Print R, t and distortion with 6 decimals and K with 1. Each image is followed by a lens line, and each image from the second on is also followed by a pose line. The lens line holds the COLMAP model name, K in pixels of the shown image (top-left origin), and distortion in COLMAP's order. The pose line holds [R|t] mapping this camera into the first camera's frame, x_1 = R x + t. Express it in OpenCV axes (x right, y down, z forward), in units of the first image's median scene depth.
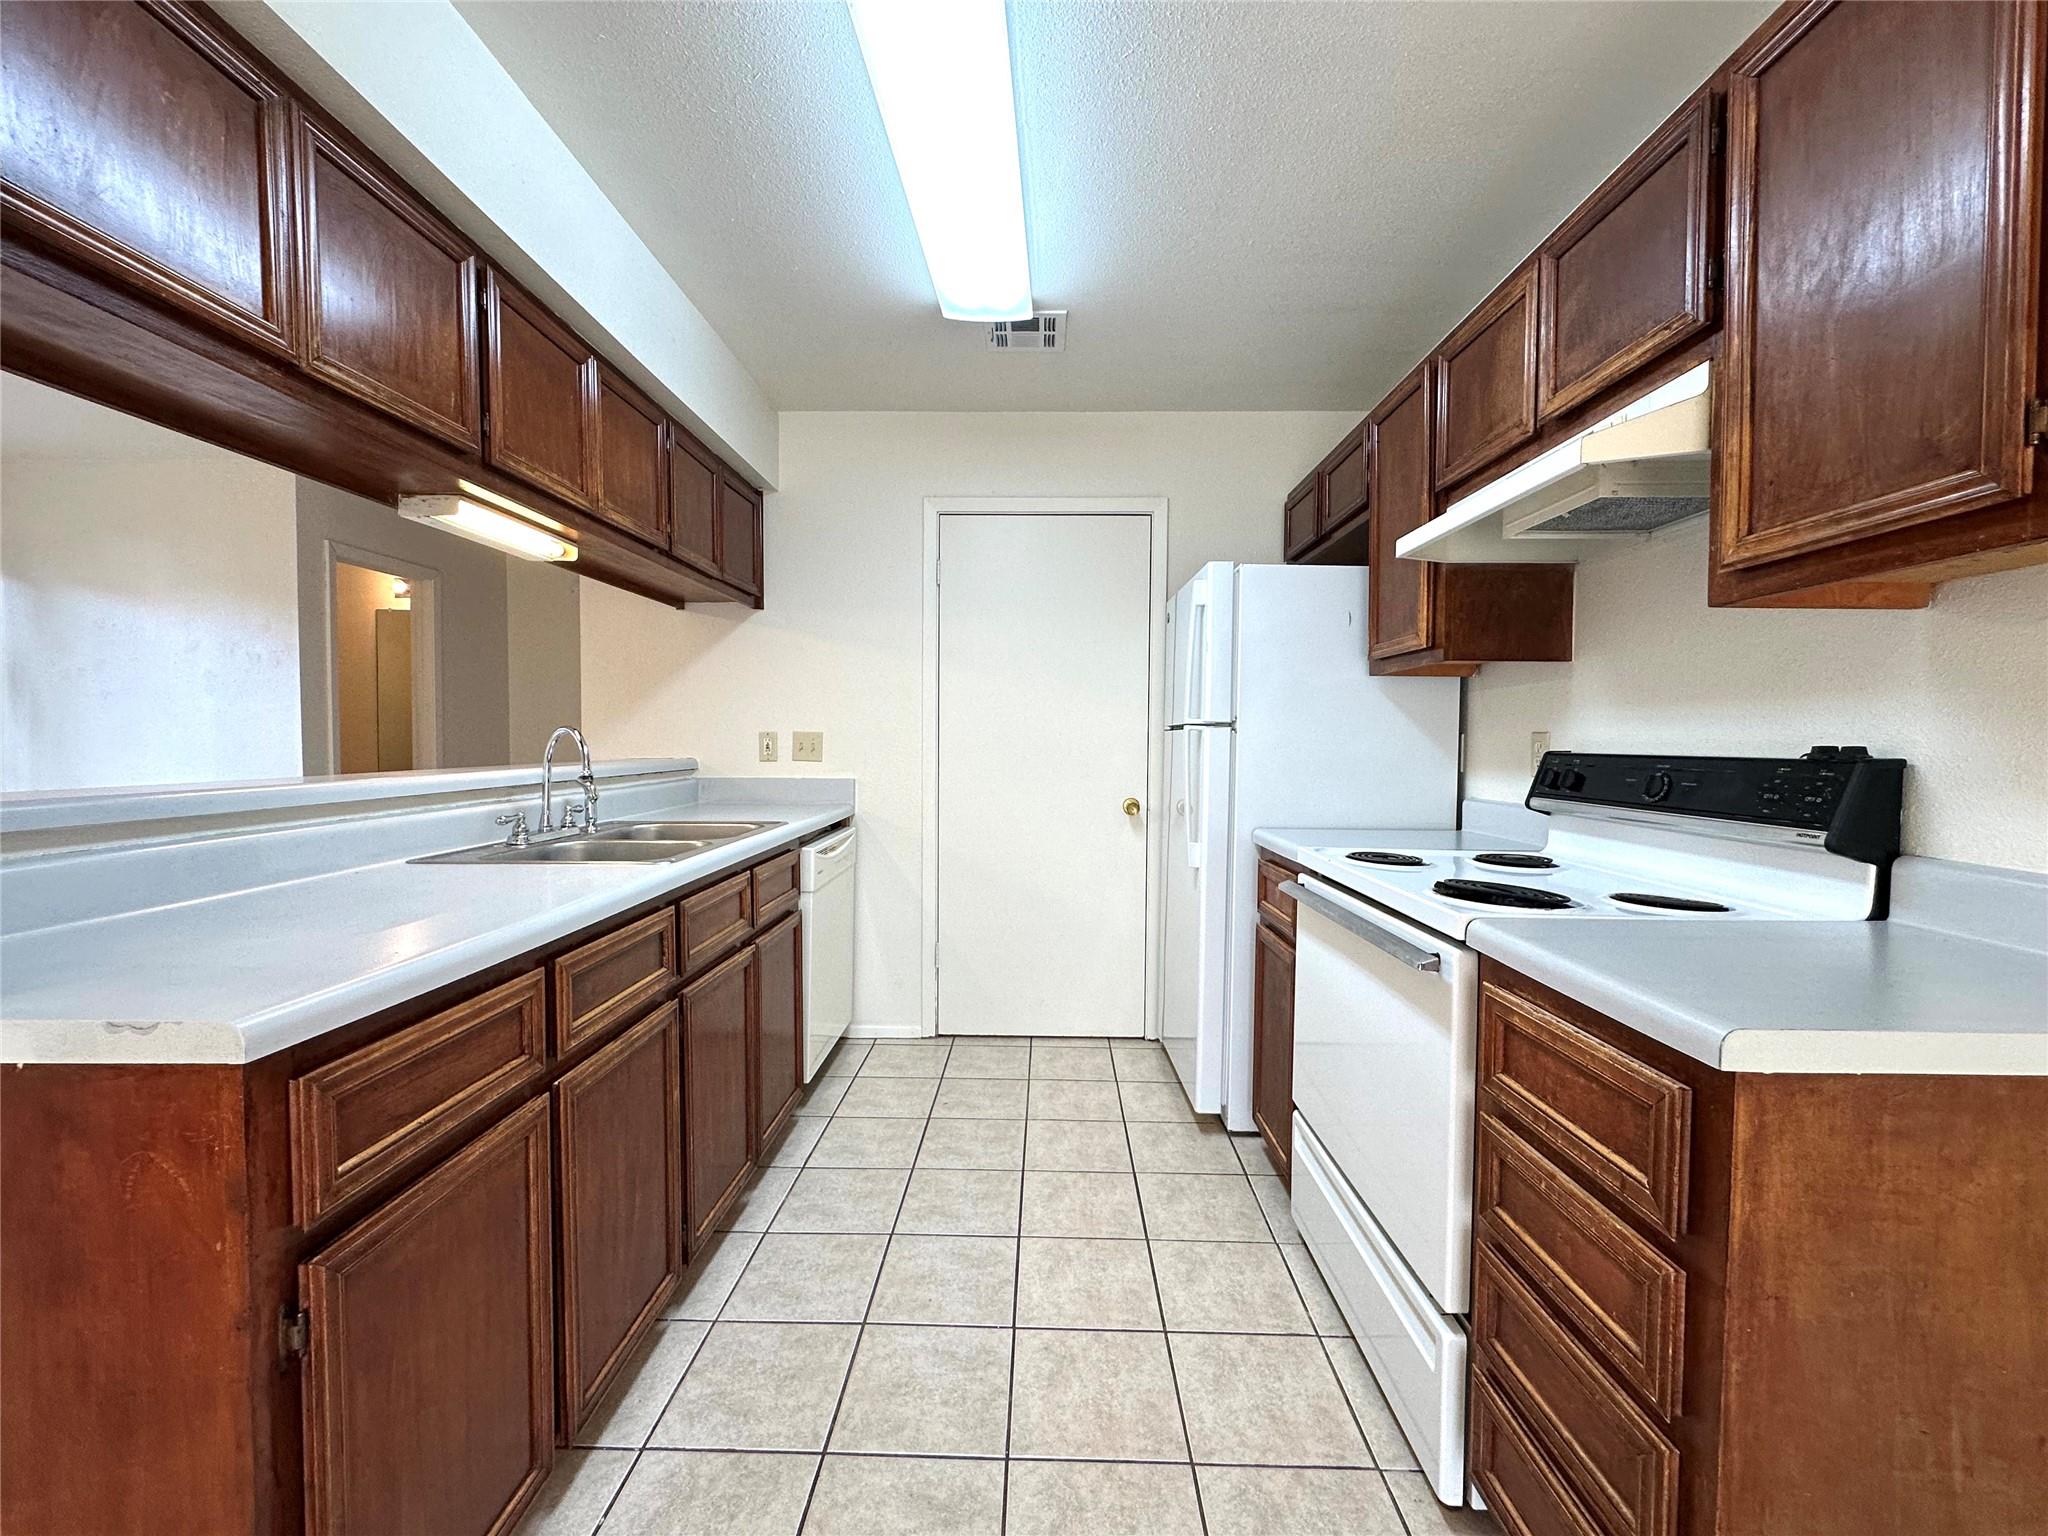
lens RADIAL K [[824.8, 0, 1027.0], [0, 824.8, 765.9], [0, 0, 1]] dist [-0.002097, -0.000069]
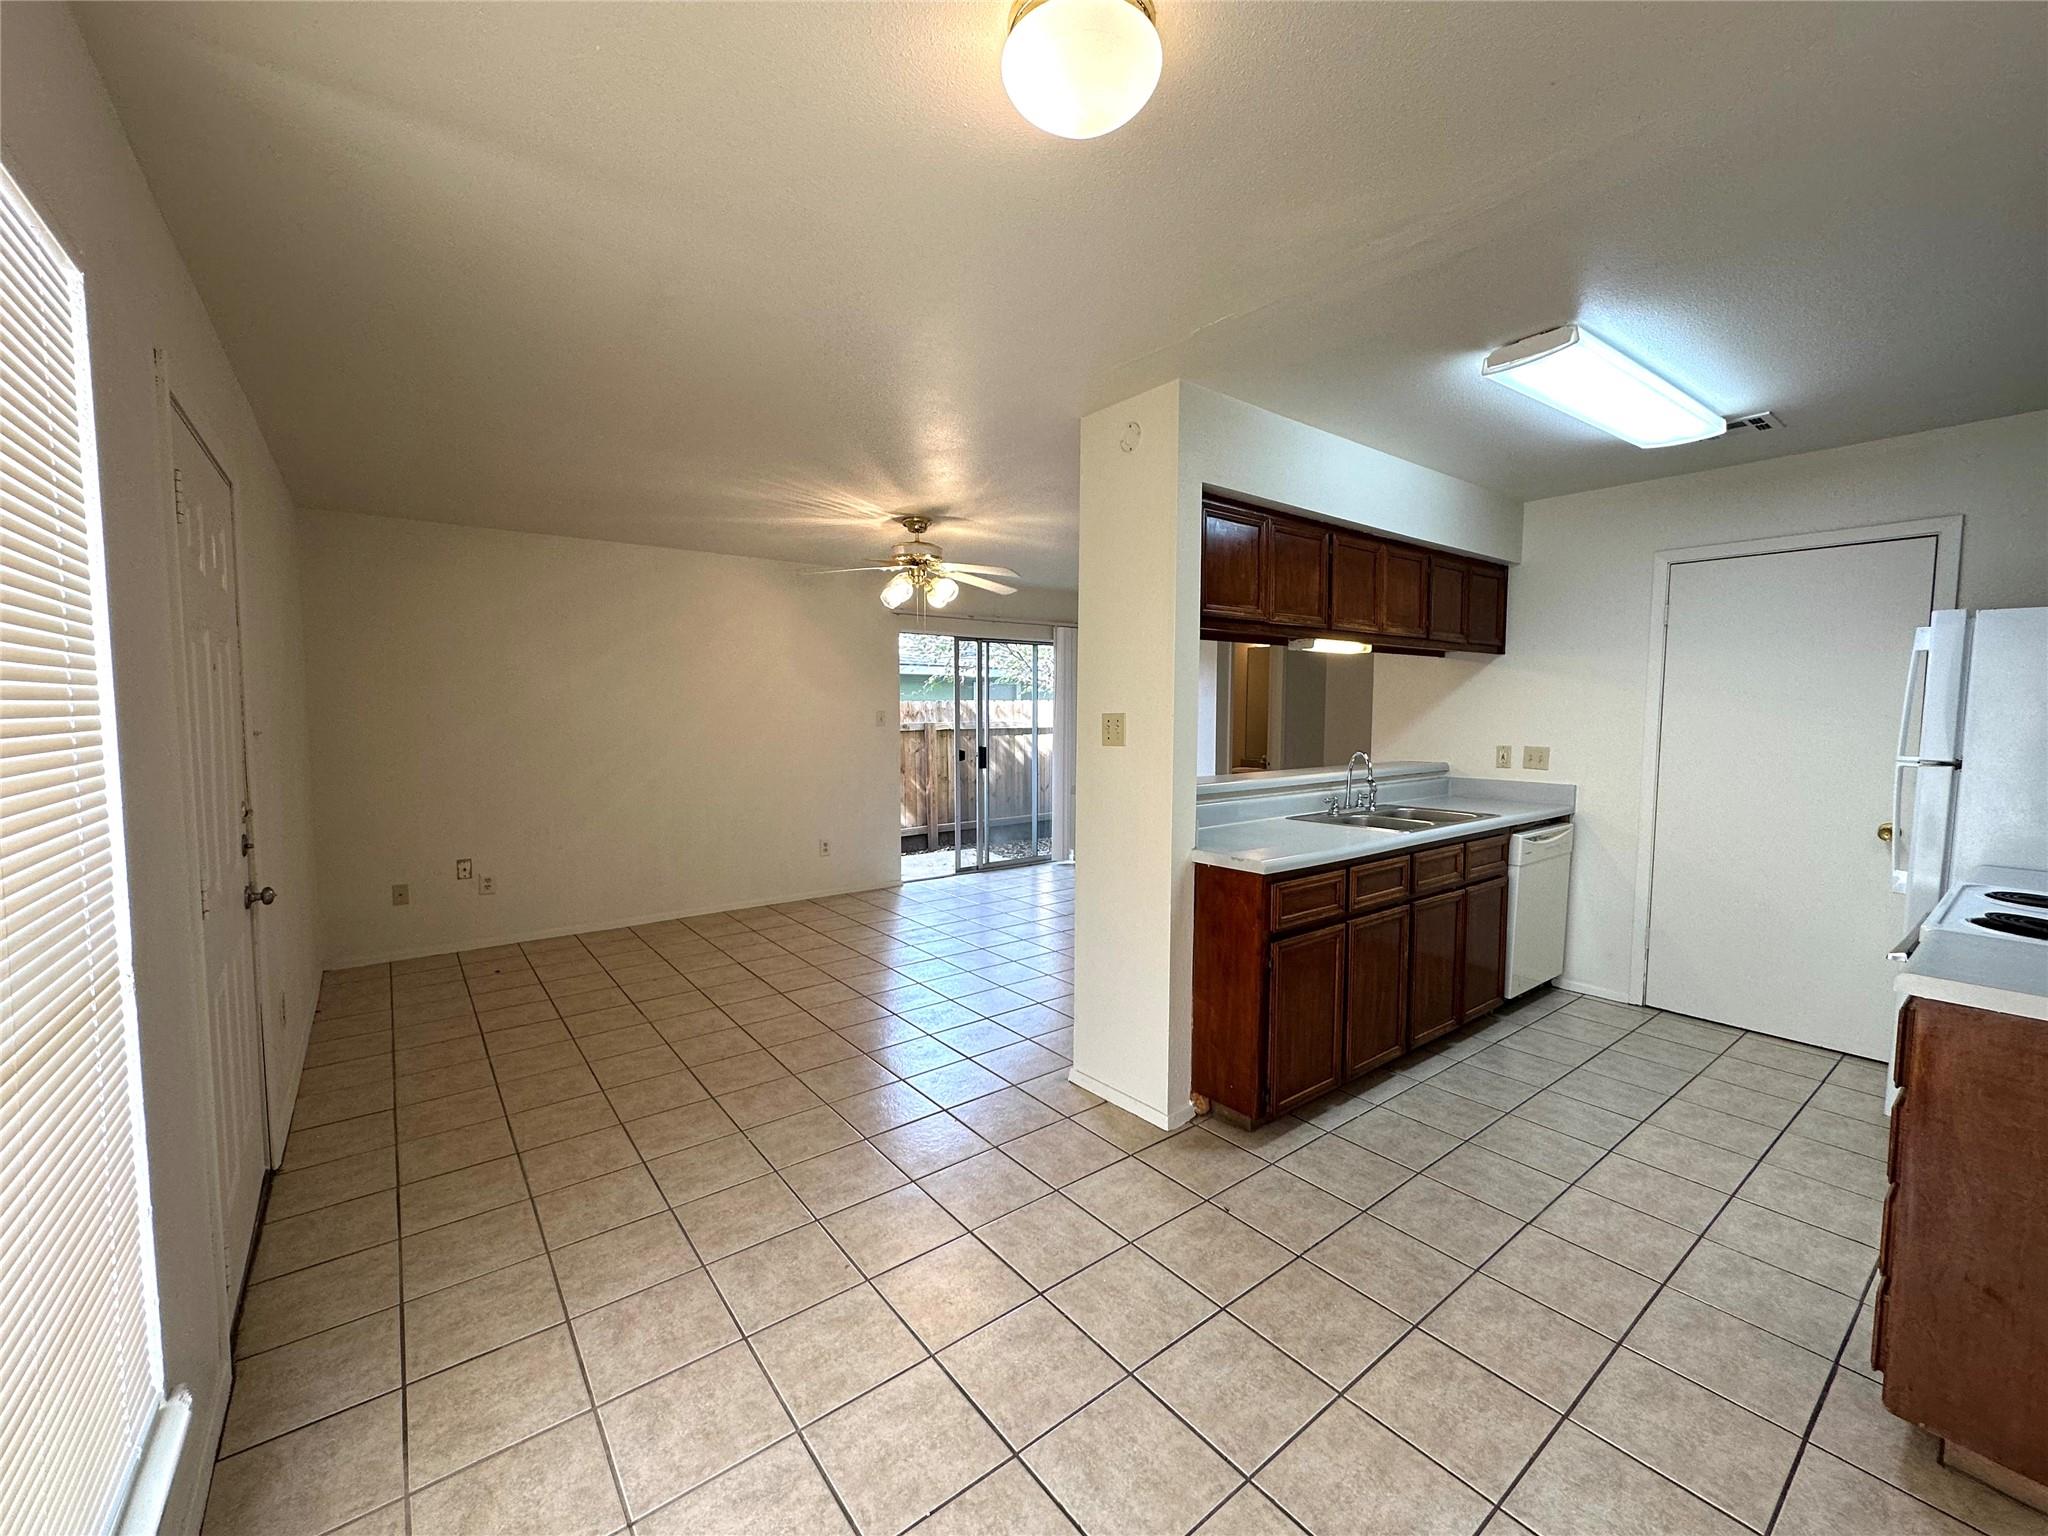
lens RADIAL K [[824.8, 0, 1027.0], [0, 824.8, 765.9], [0, 0, 1]] dist [-0.002097, -0.000069]
pose [[0.623235, 0.050441, -0.780406, 0.369658], [-0.025306, 0.998696, 0.044340, -0.072241], [0.781625, -0.007885, 0.623699, -0.650638]]
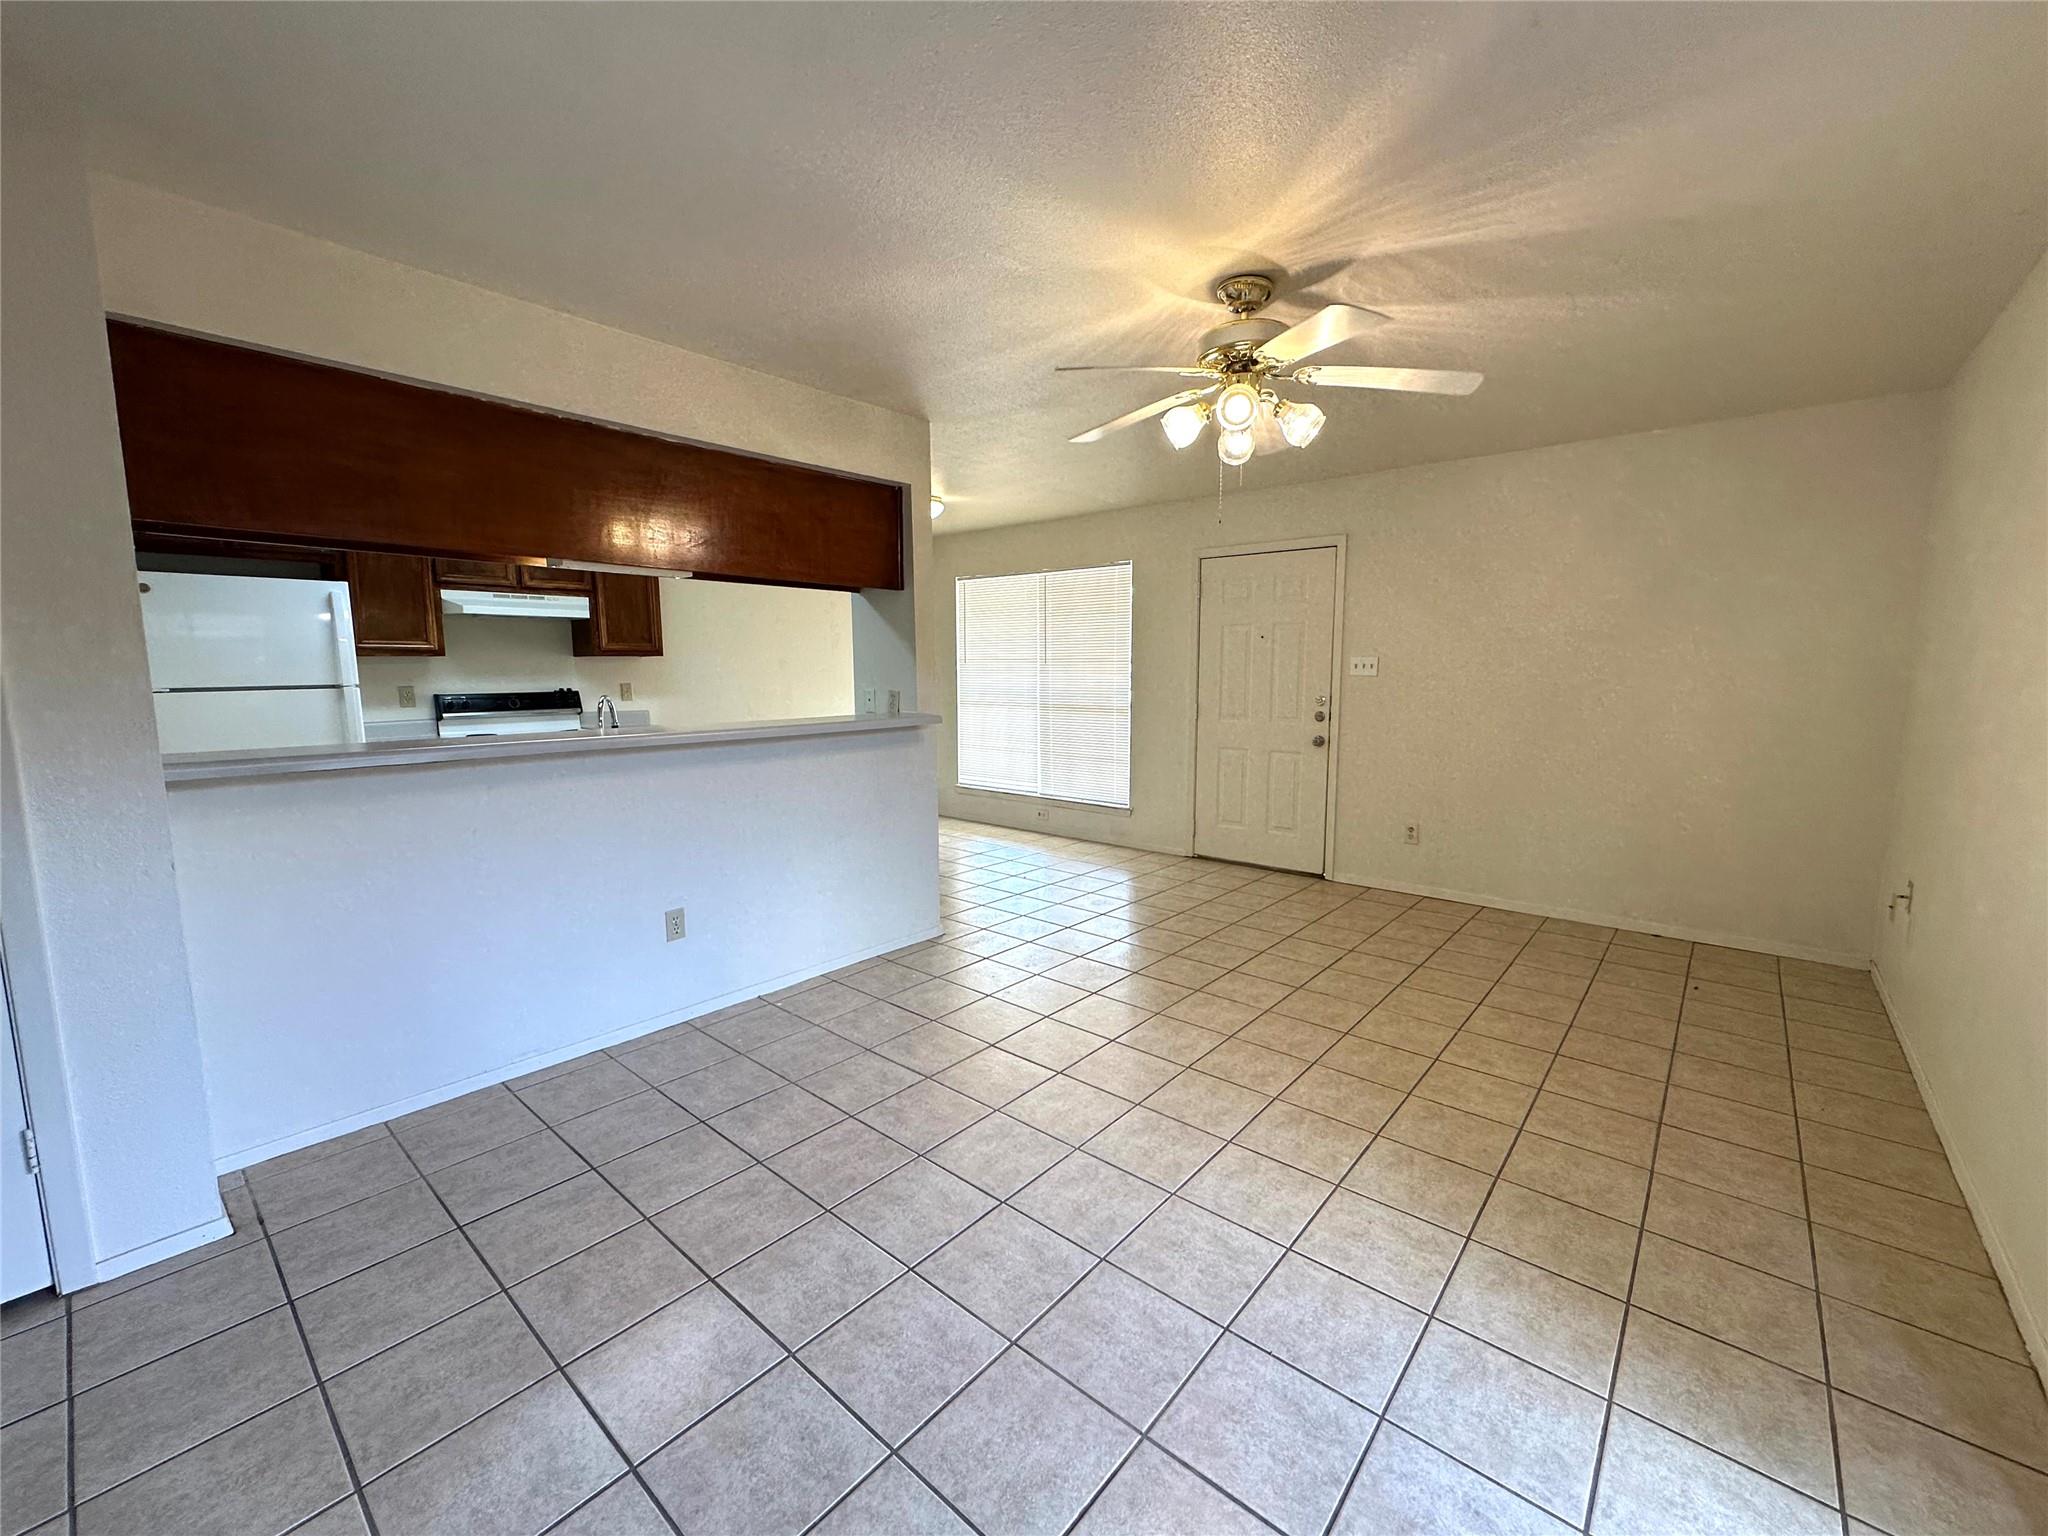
lens RADIAL K [[824.8, 0, 1027.0], [0, 824.8, 765.9], [0, 0, 1]] dist [-0.002097, -0.000069]
pose [[-0.770226, -0.082879, 0.632364, -2.000888], [0.017004, 0.988499, 0.150266, -0.130003], [-0.637545, 0.126492, -0.759958, 1.579126]]
